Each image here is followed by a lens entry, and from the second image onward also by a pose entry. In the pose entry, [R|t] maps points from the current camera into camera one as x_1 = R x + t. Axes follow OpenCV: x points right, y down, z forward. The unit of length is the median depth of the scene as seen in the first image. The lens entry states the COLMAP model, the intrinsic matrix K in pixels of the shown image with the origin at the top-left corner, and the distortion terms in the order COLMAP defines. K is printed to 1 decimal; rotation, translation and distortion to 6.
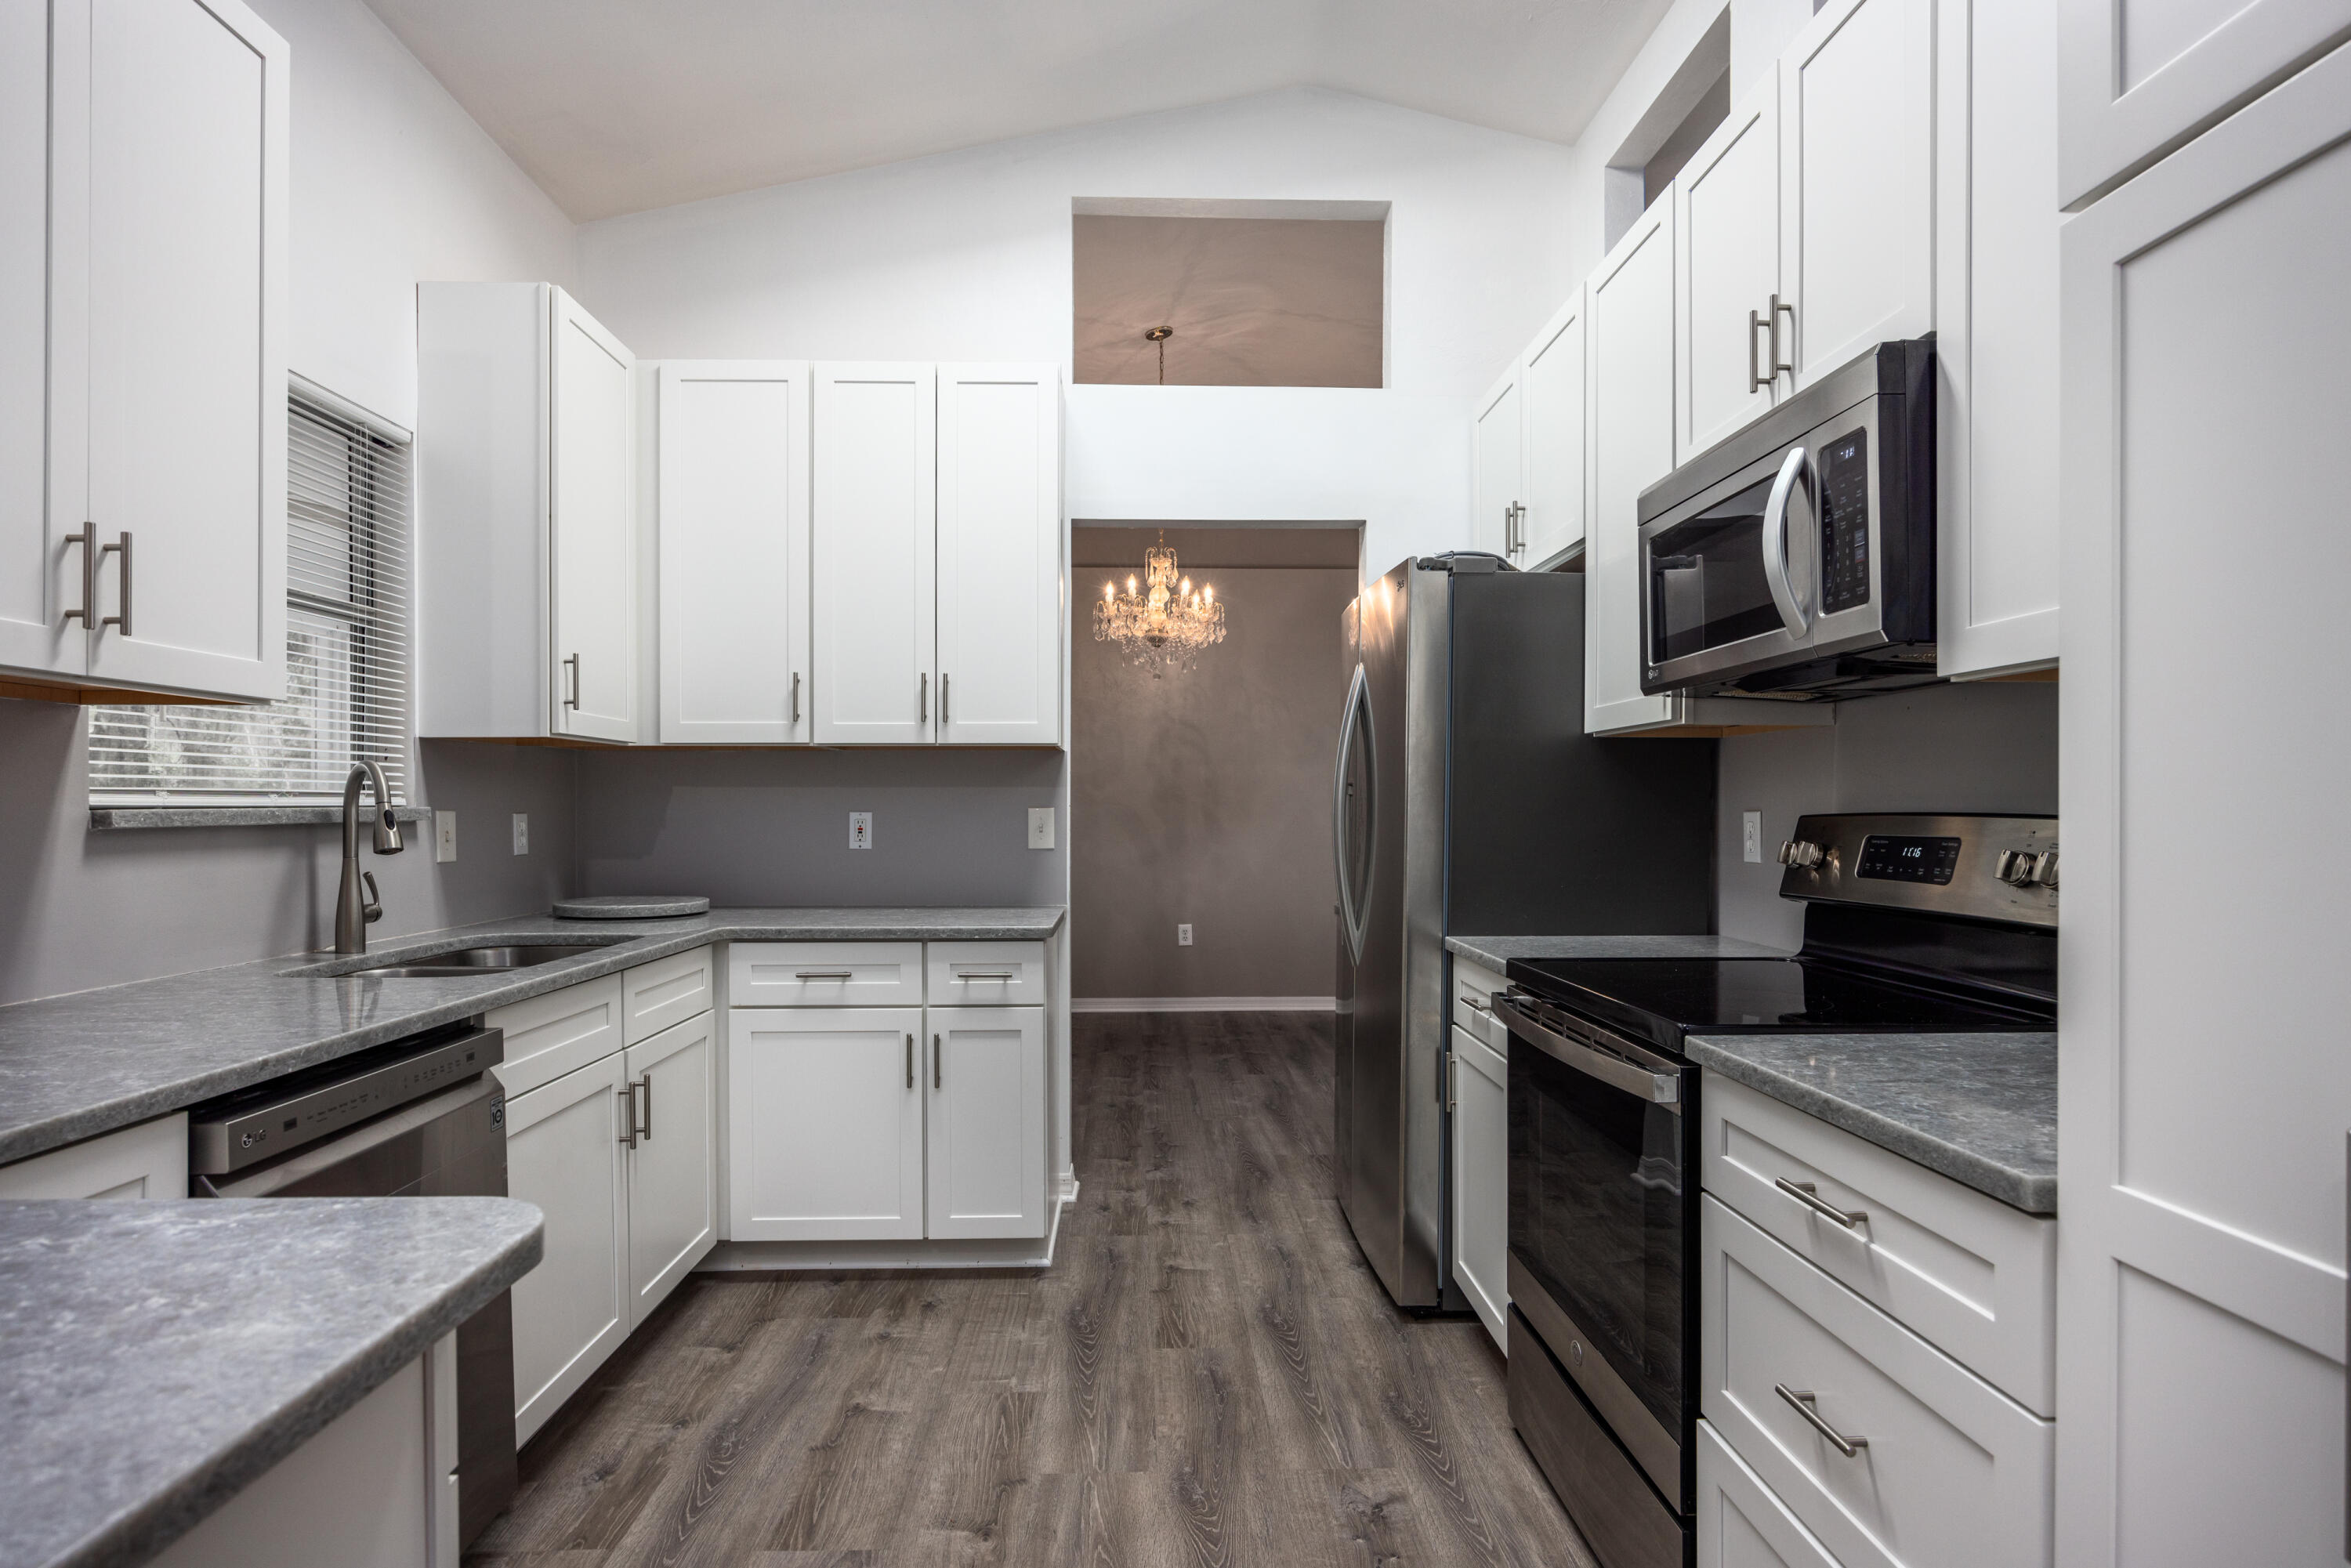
lens RADIAL K [[1229.0, 0, 1165.0], [0, 1229.0, 812.2], [0, 0, 1]] dist [-0.001217, 0.000531]
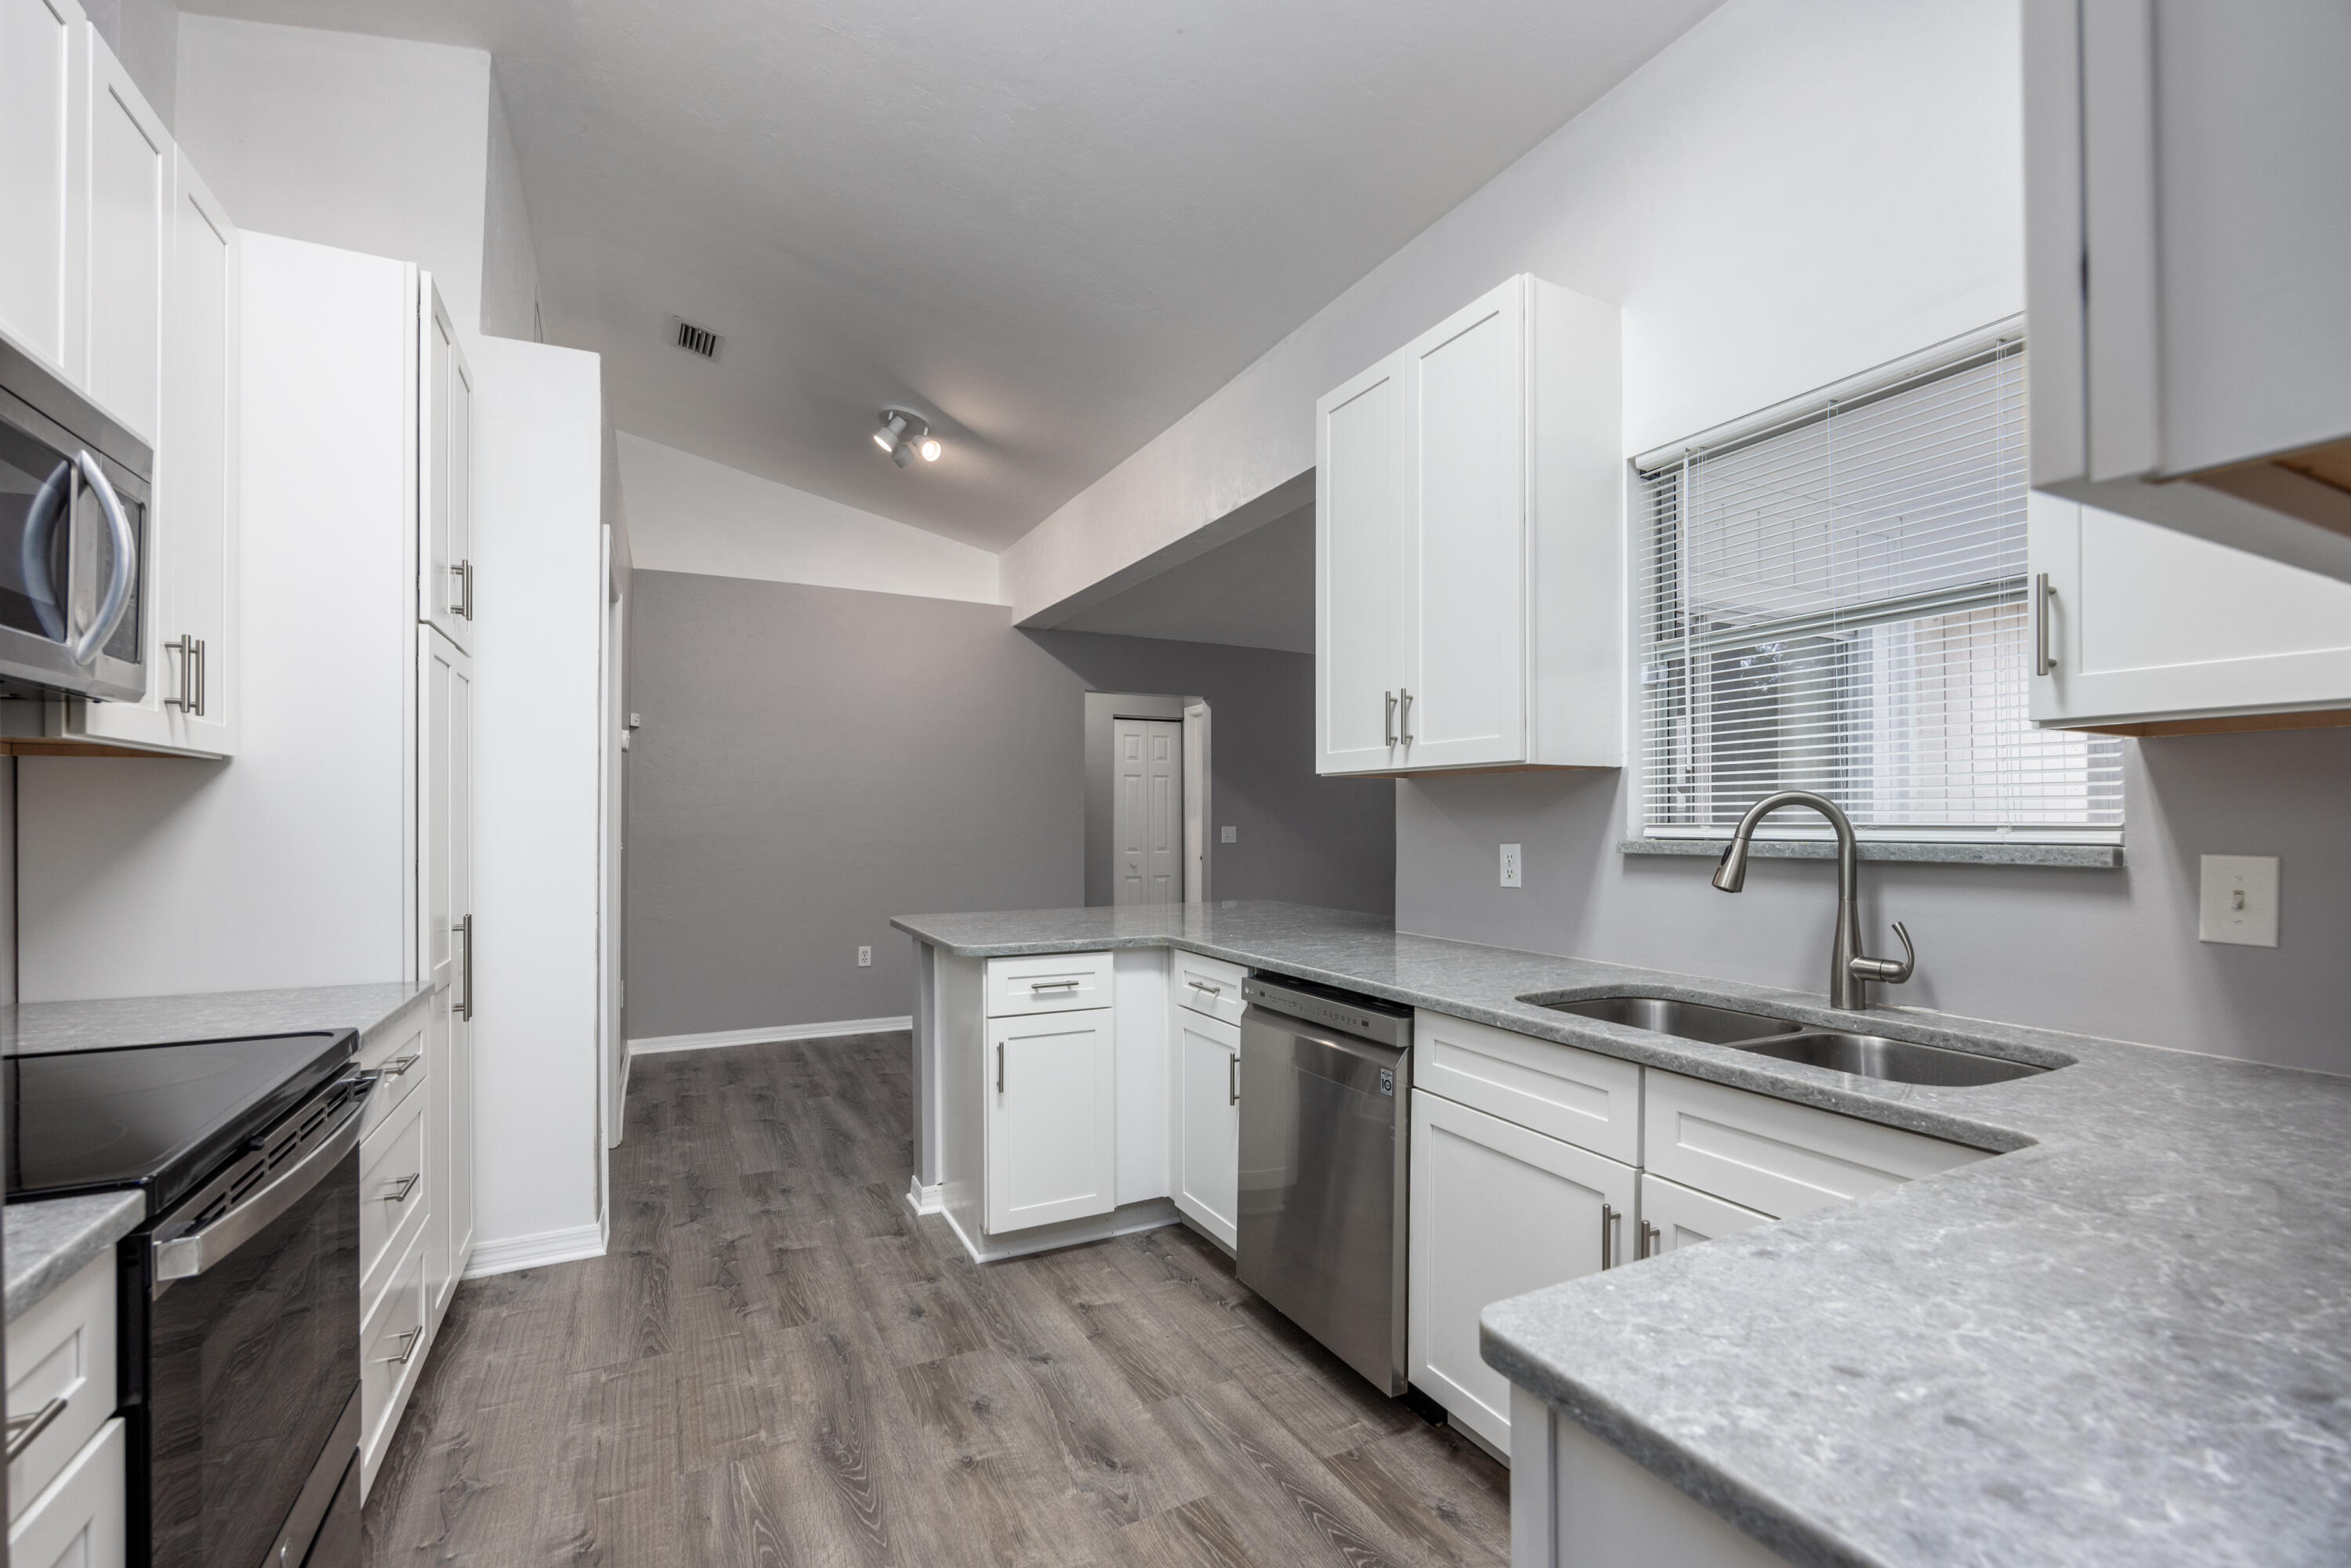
lens RADIAL K [[1000.6, 0, 1177.5], [0, 1000.6, 802.2], [0, 0, 1]] dist [-0.010616, -0.000517]
pose [[-0.899835, -0.006736, -0.436177, 0.073308], [-0.000562, 0.999898, -0.014282, -0.020476], [0.436229, -0.012607, -0.899747, 1.268446]]
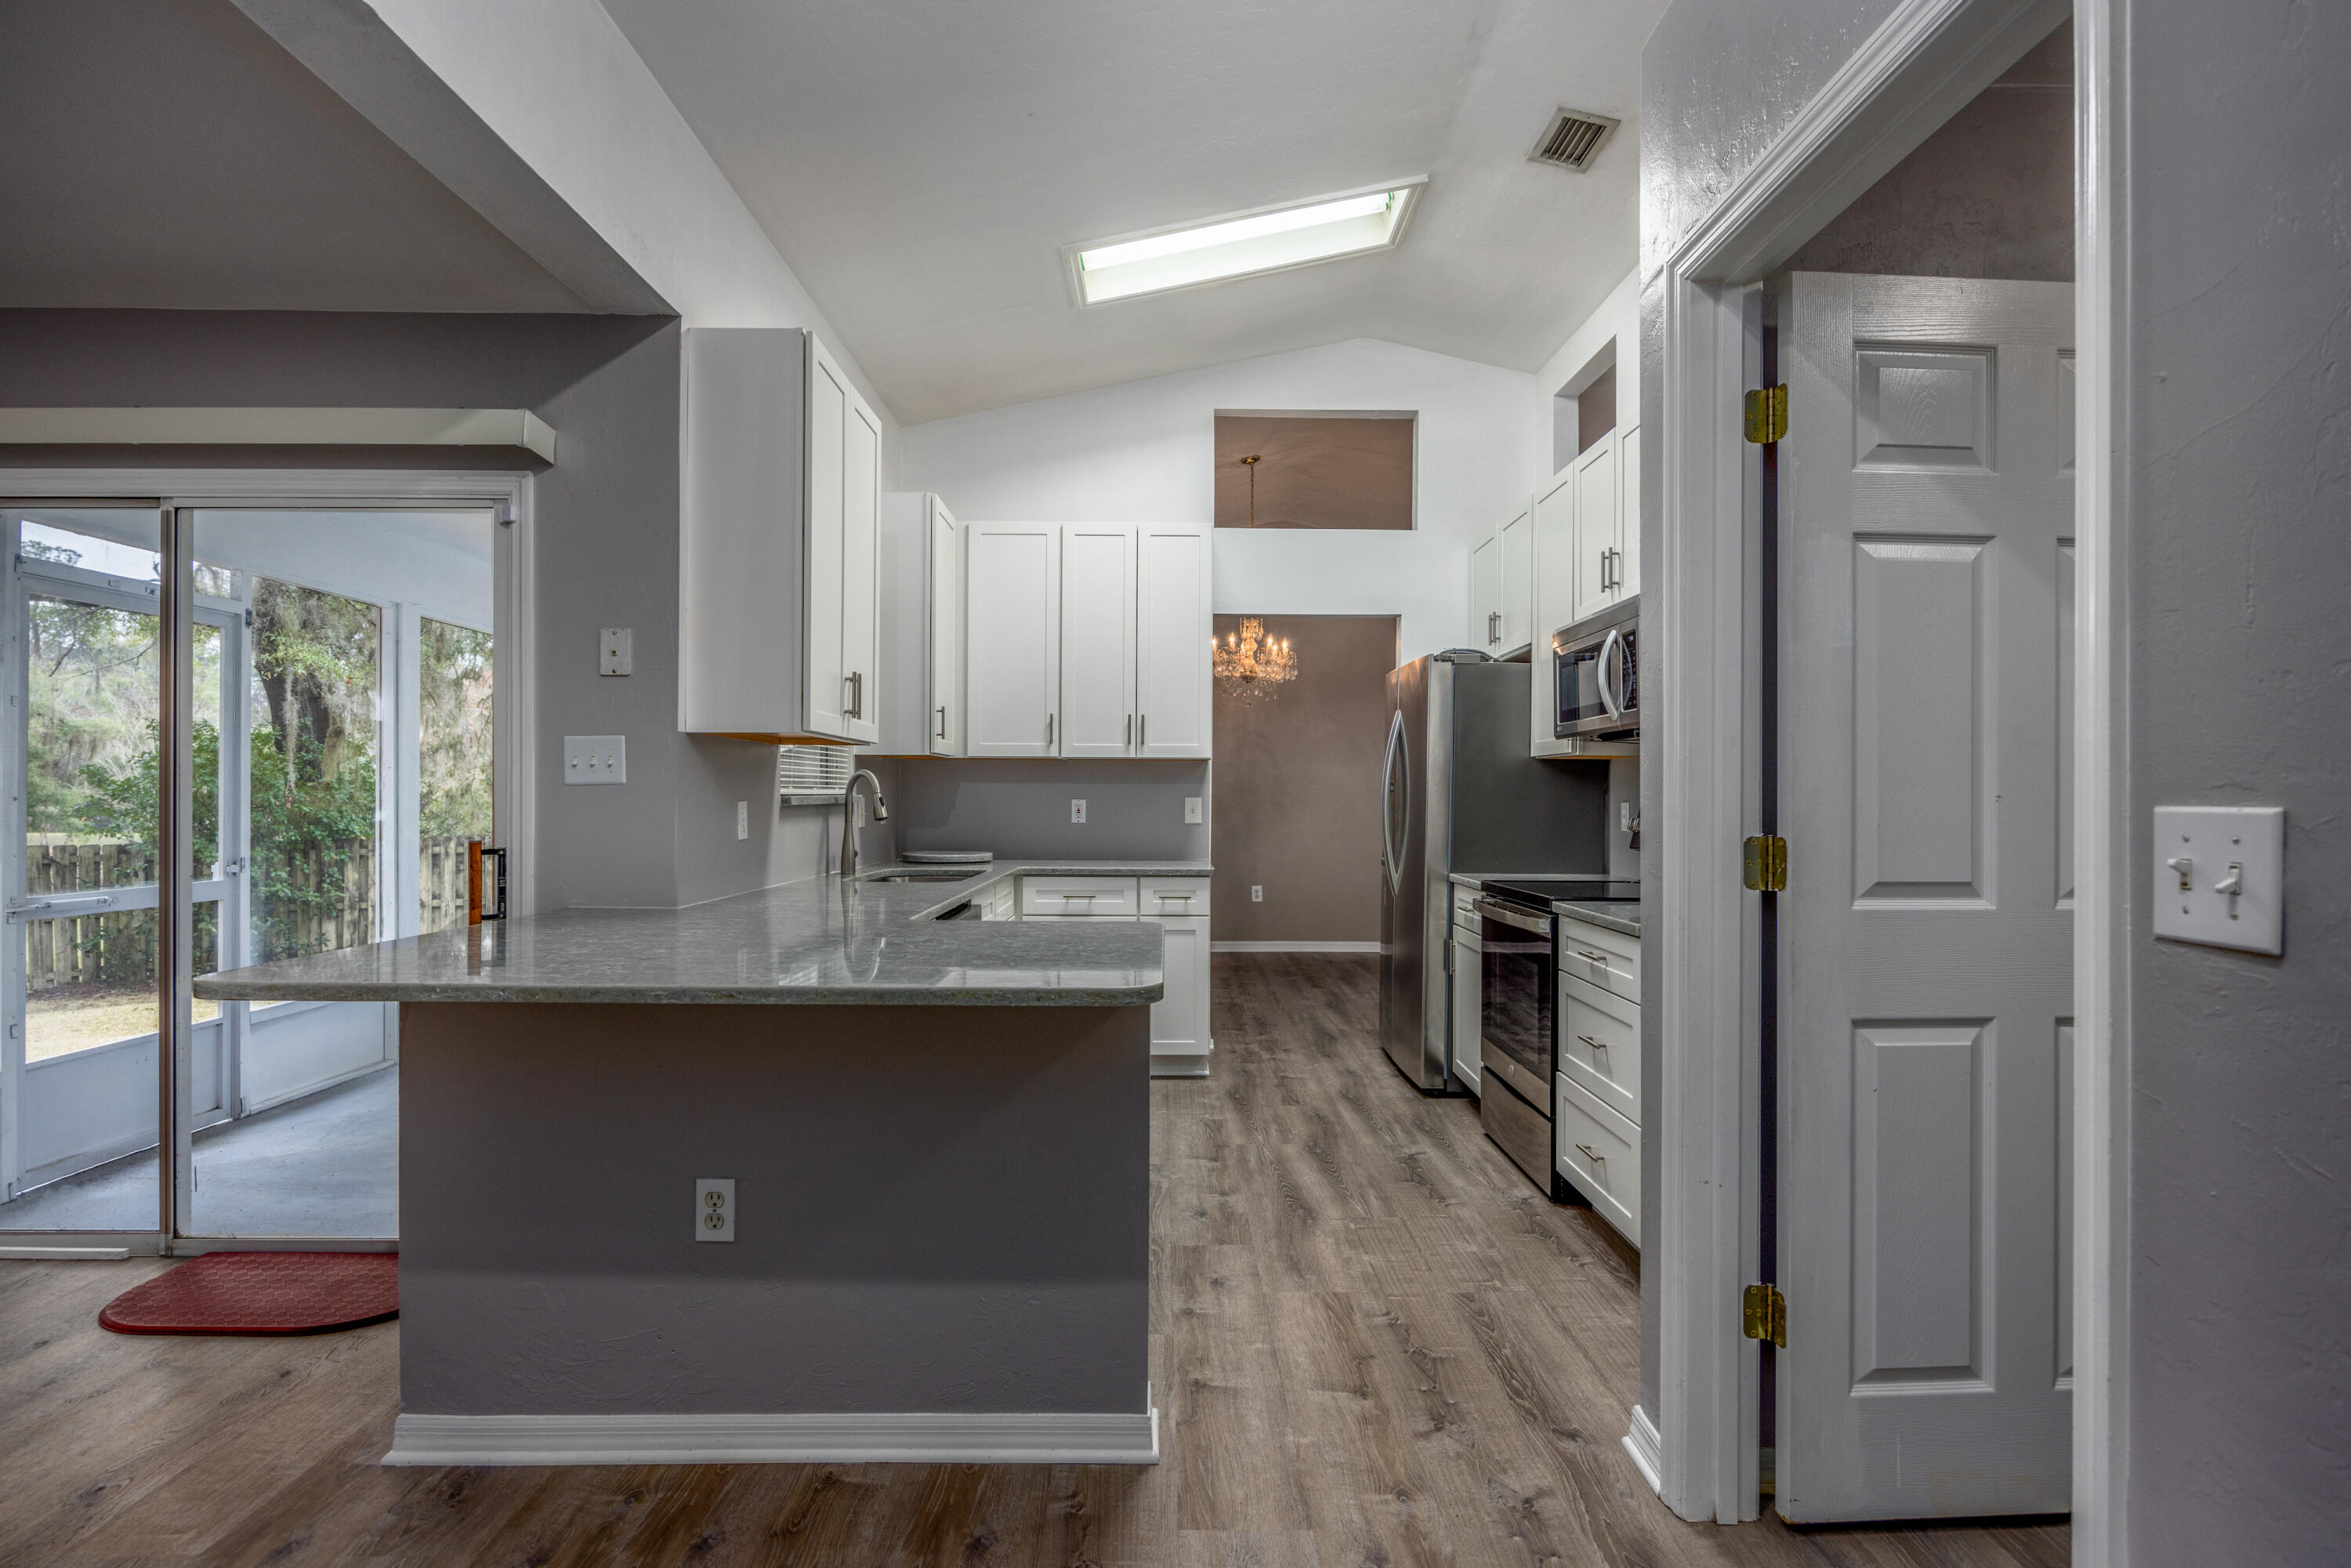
lens RADIAL K [[1165.6, 0, 1176.7], [0, 1165.6, 788.6], [0, 0, 1]] dist [-0.005812, -0.000210]
pose [[0.999858, 0.006444, -0.015587, -0.128888], [-0.006617, 0.999917, -0.011083, 0.002350], [0.015514, 0.011185, 0.999817, -0.636736]]
